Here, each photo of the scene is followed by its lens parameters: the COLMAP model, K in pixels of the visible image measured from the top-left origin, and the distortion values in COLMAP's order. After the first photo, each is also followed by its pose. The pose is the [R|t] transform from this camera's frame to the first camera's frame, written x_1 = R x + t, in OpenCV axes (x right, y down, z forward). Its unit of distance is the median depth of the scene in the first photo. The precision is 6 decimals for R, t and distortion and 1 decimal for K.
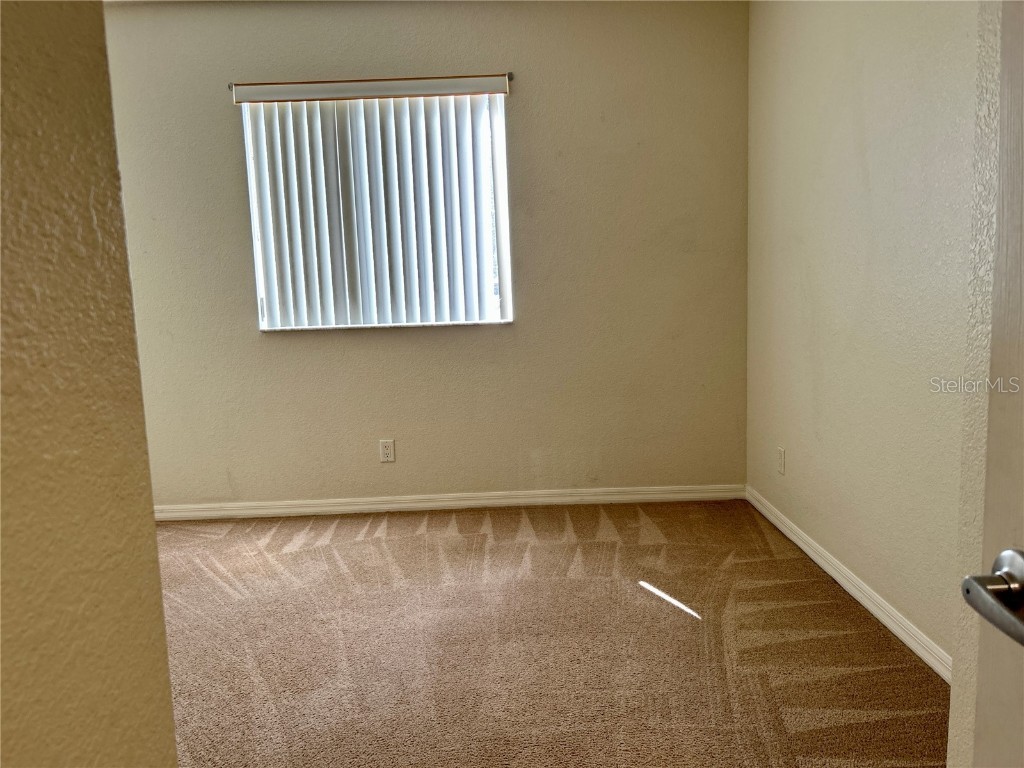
lens RADIAL K [[767.0, 0, 509.4], [0, 767.0, 383.9], [0, 0, 1]] dist [0.034612, -0.005217]
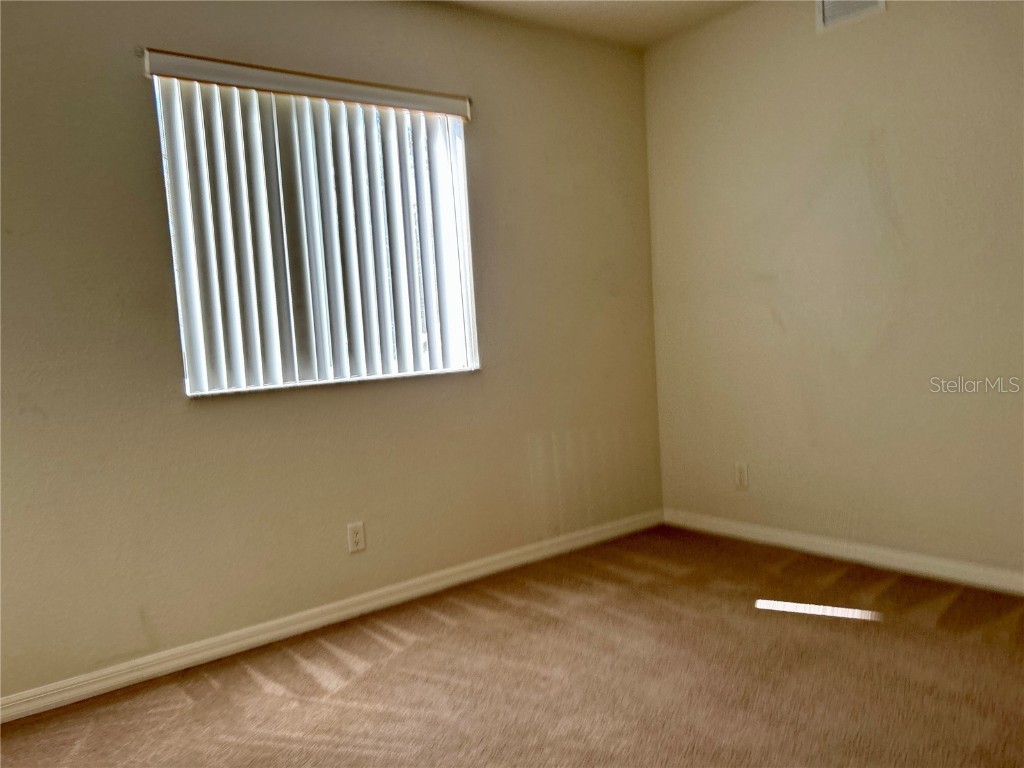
lens RADIAL K [[767.0, 0, 514.4], [0, 767.0, 405.6], [0, 0, 1]] dist [0.034612, -0.005217]
pose [[0.804822, -0.073926, 0.588895, -0.512173], [0.113812, 0.993022, -0.030885, -0.005638], [-0.582502, 0.091880, 0.807619, 0.263135]]
